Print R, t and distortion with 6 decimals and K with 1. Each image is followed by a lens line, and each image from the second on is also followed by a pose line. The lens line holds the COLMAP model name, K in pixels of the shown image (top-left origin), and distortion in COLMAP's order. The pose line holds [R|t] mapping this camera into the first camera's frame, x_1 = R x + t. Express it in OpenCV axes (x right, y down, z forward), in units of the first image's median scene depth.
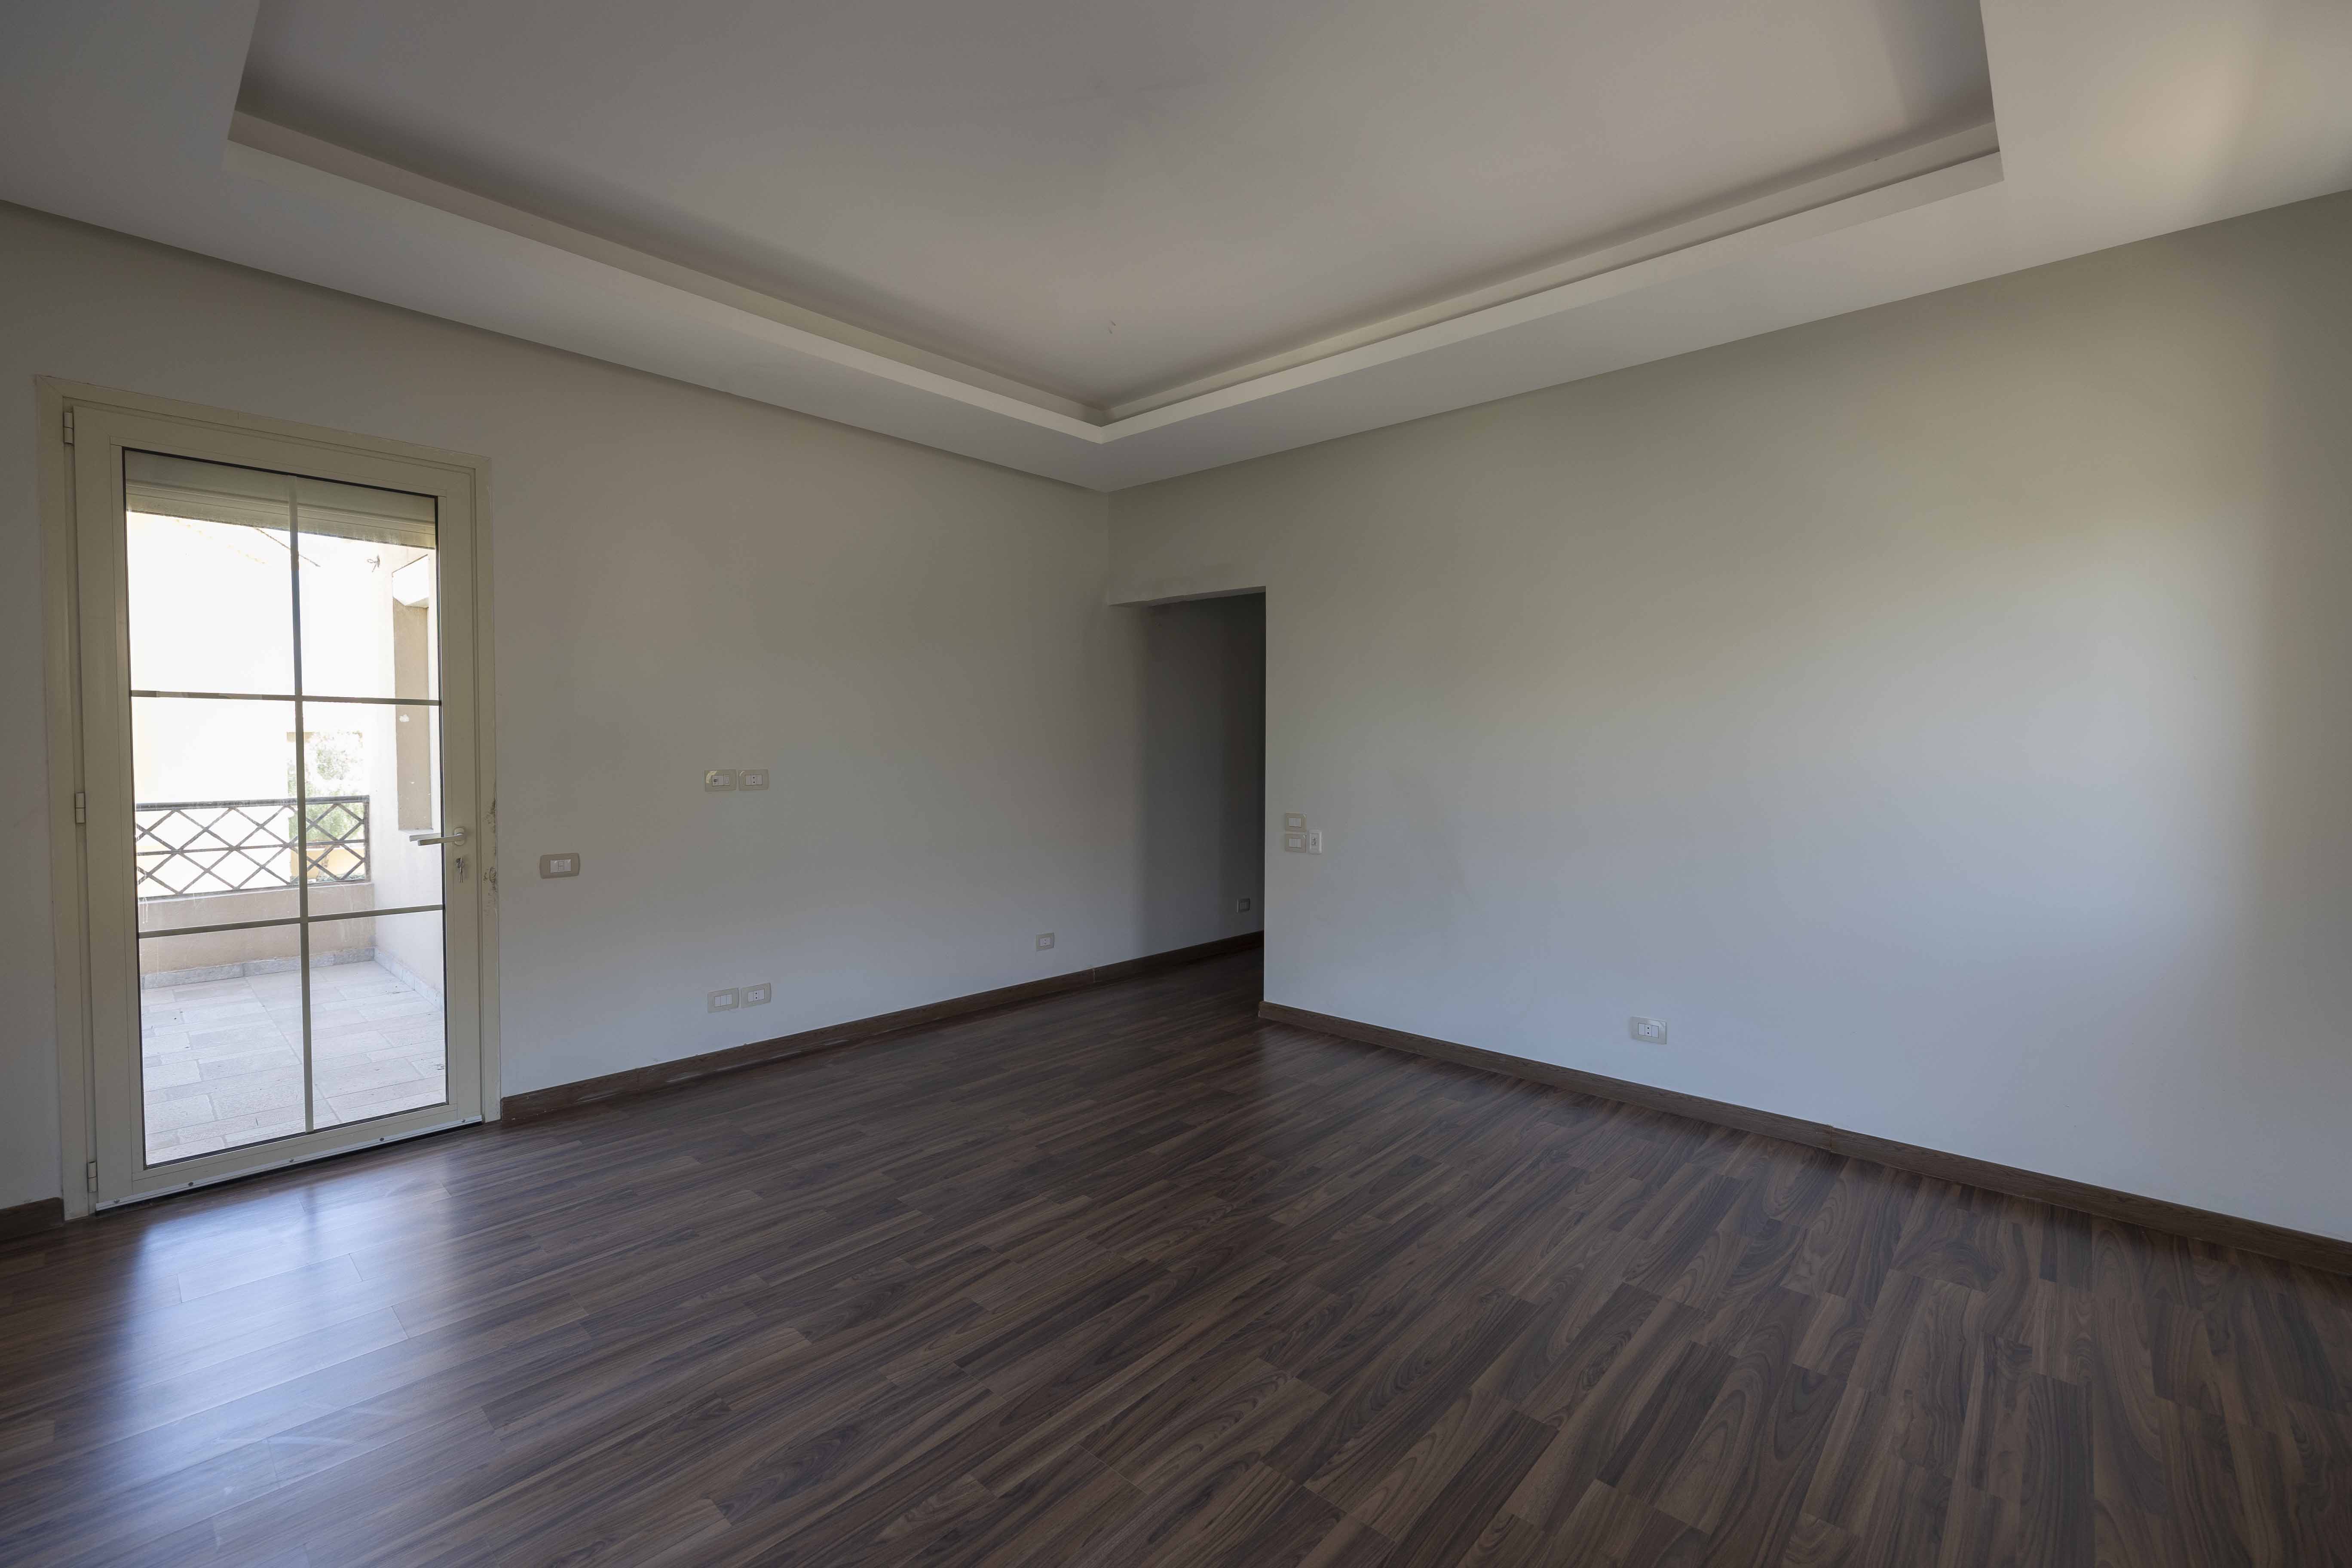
lens RADIAL K [[985.8, 0, 1168.8], [0, 985.8, 783.6], [0, 0, 1]] dist [0.000745, 0.002137]
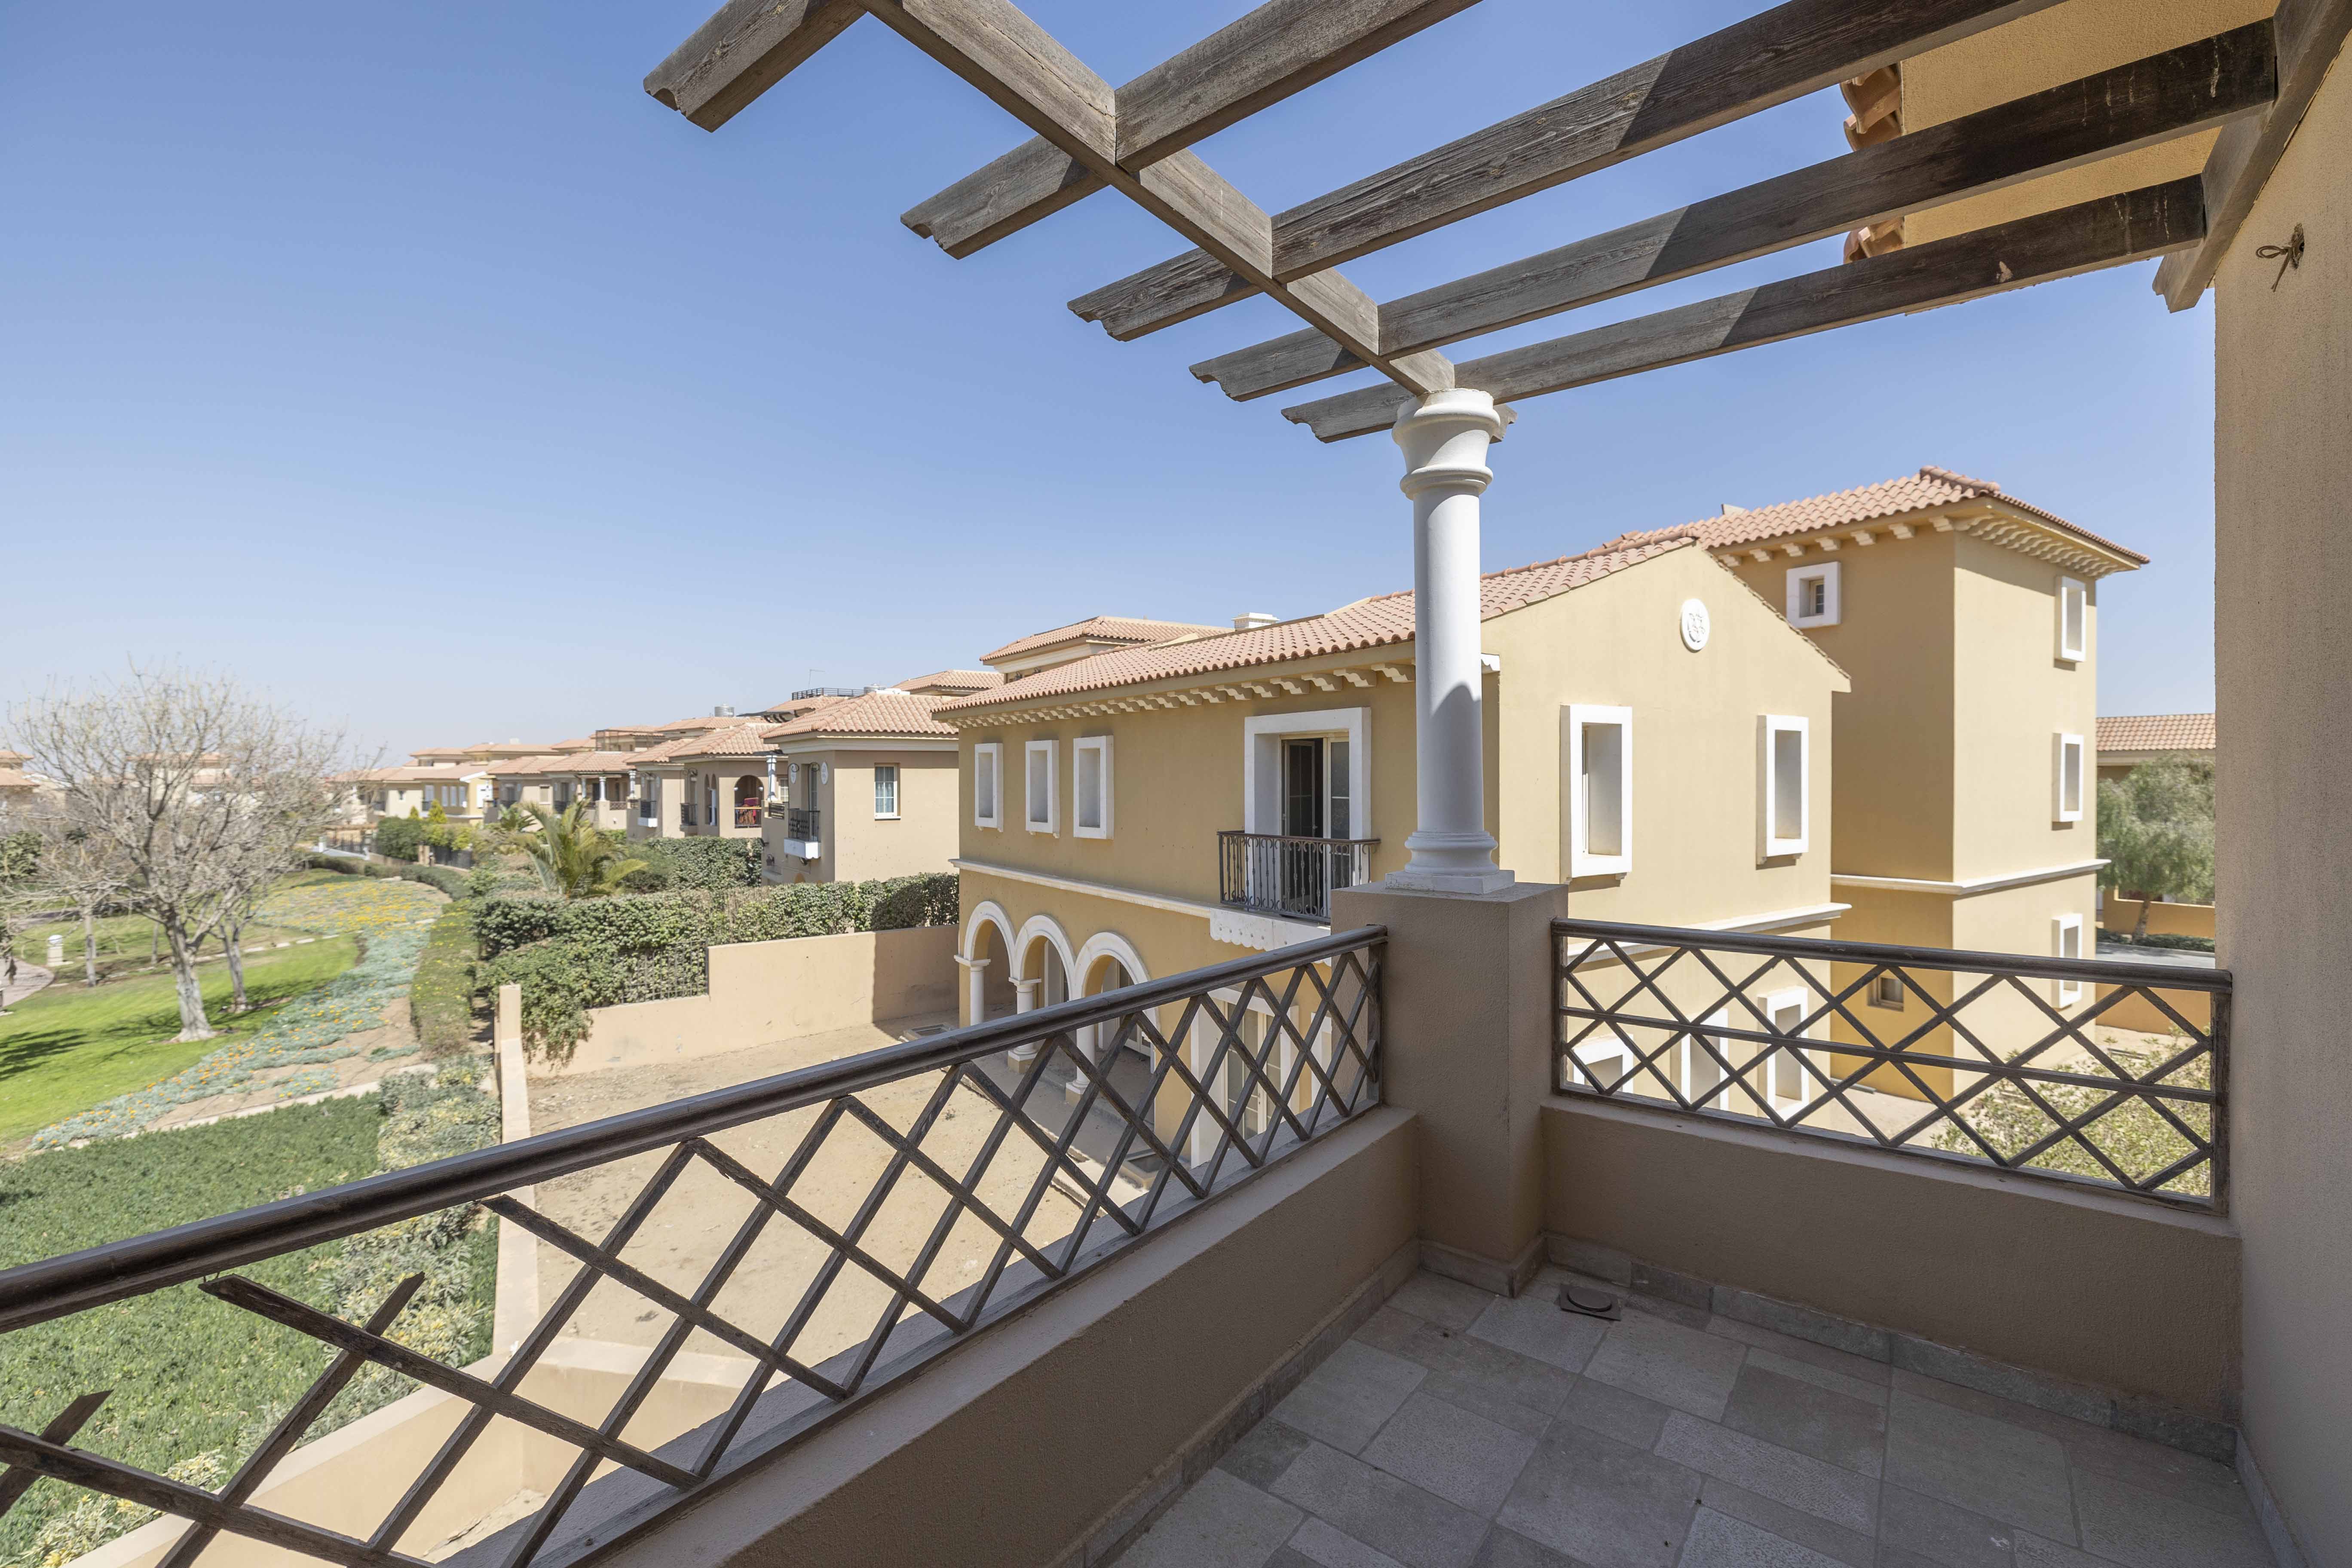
lens RADIAL K [[985.8, 0, 1175.8], [0, 985.8, 795.3], [0, 0, 1]] dist [0.000745, 0.002137]
pose [[0.087006, 0.002170, -0.996205, -0.496885], [-0.028955, 0.999581, -0.000351, -0.039260], [0.995787, 0.028876, 0.087032, 0.598992]]
